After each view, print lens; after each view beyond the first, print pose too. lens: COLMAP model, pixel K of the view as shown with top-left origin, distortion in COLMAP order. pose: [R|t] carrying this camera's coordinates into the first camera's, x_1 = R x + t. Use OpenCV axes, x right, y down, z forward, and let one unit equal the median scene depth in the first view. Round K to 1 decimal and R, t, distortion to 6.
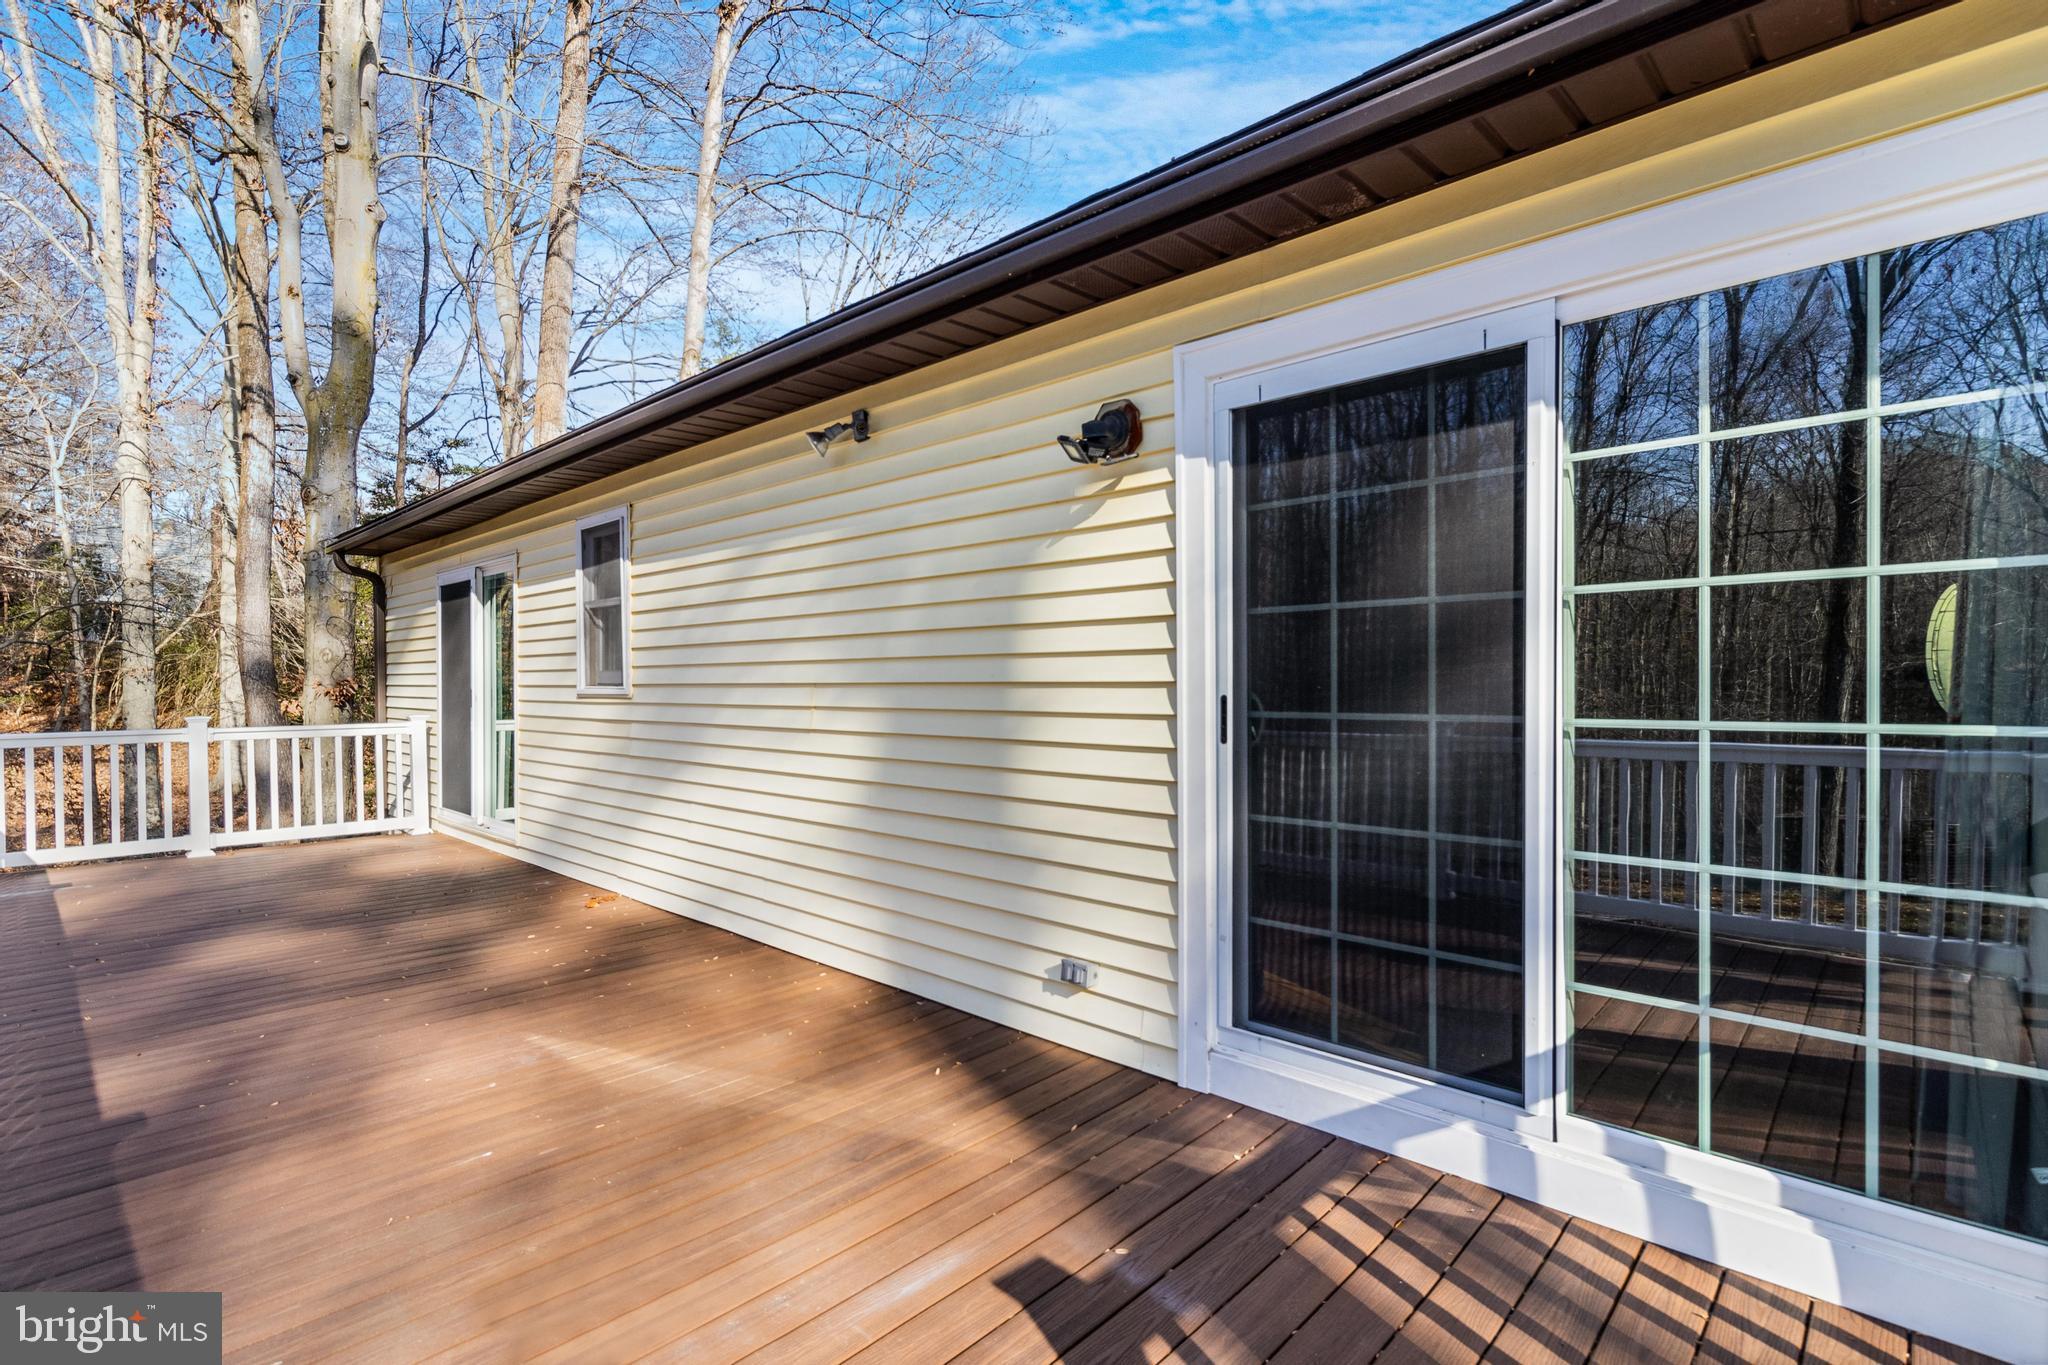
lens RADIAL K [[953.8, 0, 1003.0], [0, 953.8, 686.3], [0, 0, 1]] dist [0.004139, 0.000169]
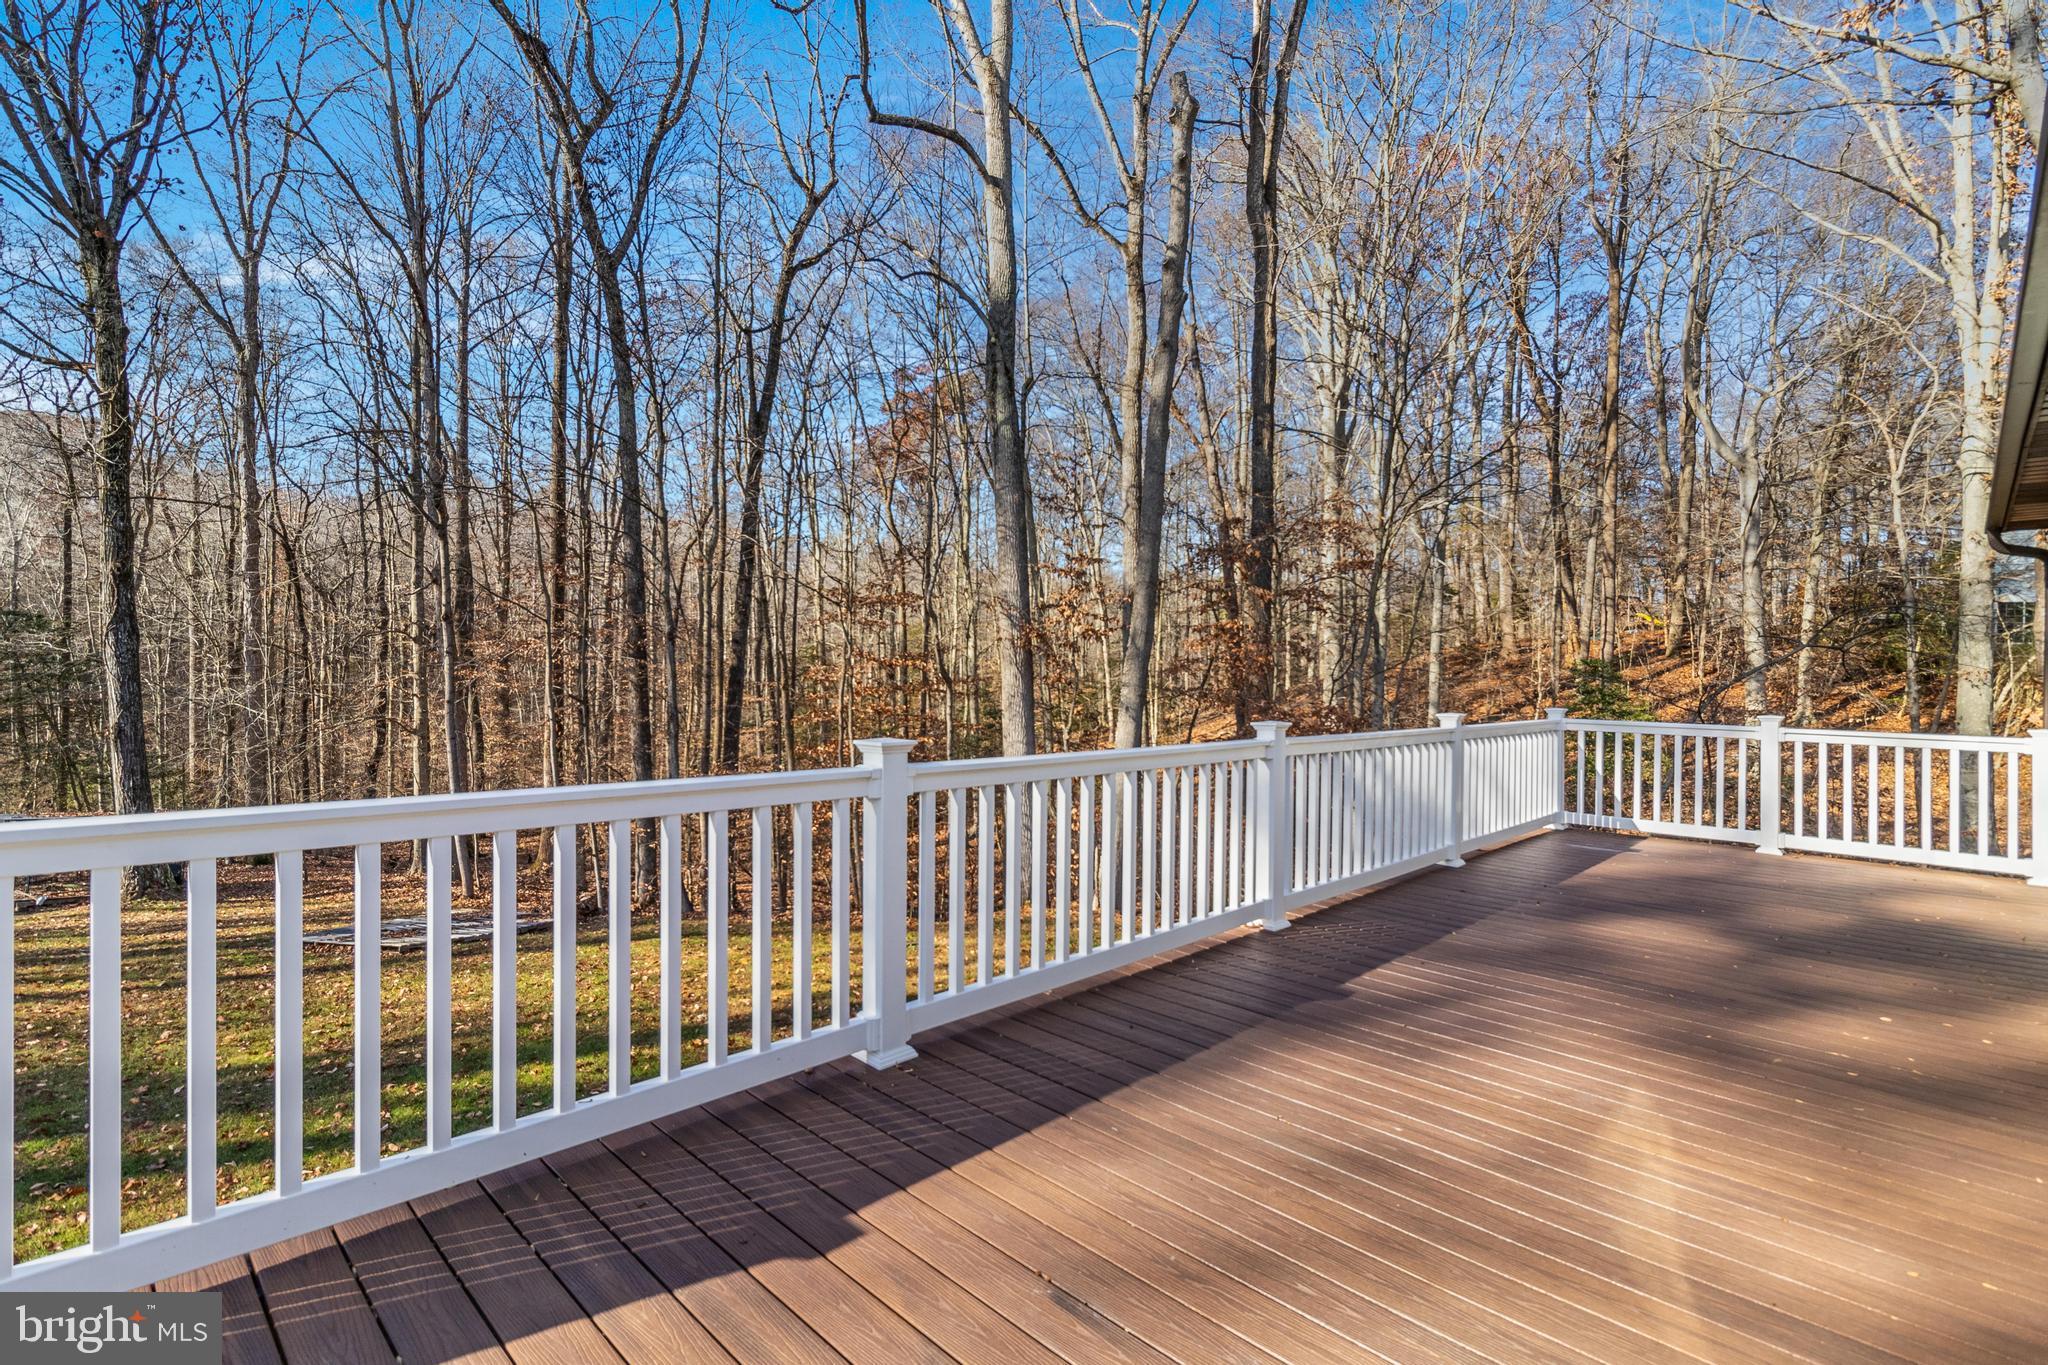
lens RADIAL K [[953.8, 0, 1027.4], [0, 953.8, 670.0], [0, 0, 1]] dist [0.004139, 0.000169]
pose [[0.006290, 0.002305, -0.999978, 0.172385], [-0.024616, 0.999695, 0.002149, 0.000537], [0.999677, 0.024602, 0.006345, 0.206652]]
